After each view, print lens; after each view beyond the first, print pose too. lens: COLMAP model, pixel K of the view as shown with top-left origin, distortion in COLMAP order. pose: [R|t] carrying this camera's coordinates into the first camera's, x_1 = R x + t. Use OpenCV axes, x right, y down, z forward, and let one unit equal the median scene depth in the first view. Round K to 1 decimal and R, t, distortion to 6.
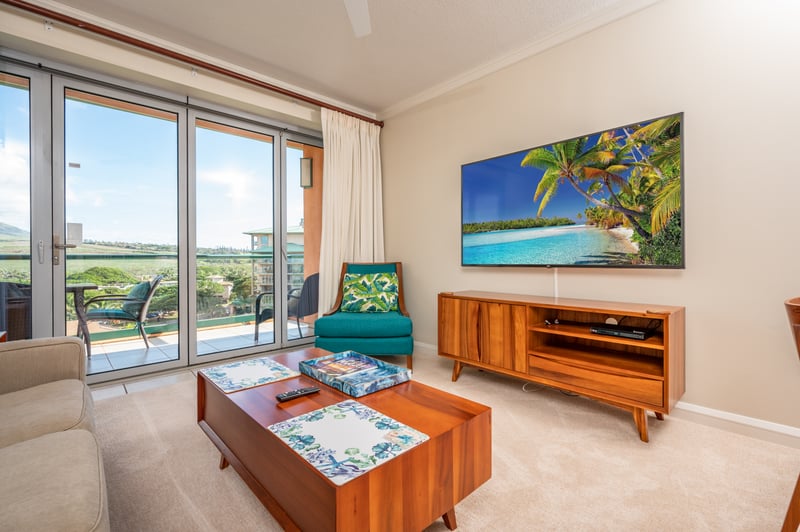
lens RADIAL K [[362.6, 0, 404.9], [0, 362.6, 256.7], [0, 0, 1]] dist [0.000688, 0.001777]
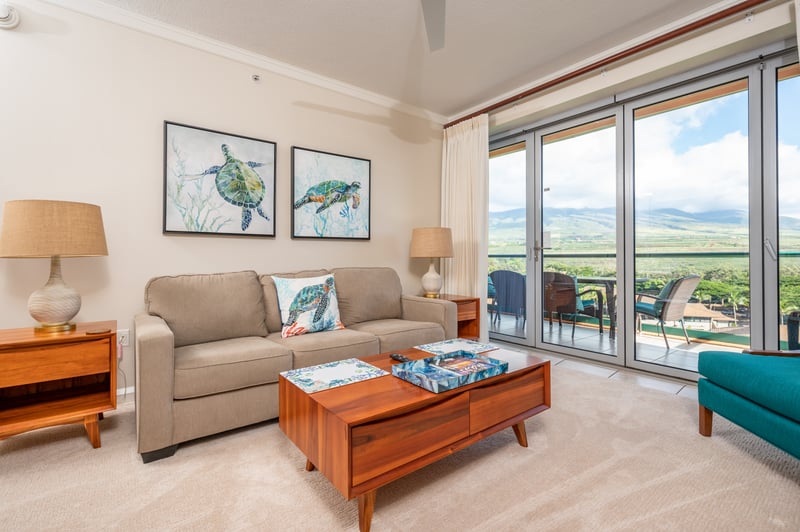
lens RADIAL K [[362.6, 0, 394.2], [0, 362.6, 257.5], [0, 0, 1]] dist [0.000688, 0.001777]
pose [[-0.117175, 0.004476, -0.993101, 0.548191], [0.005729, 0.999976, 0.003831, -0.001668], [0.993095, -0.005241, -0.117198, 0.596628]]
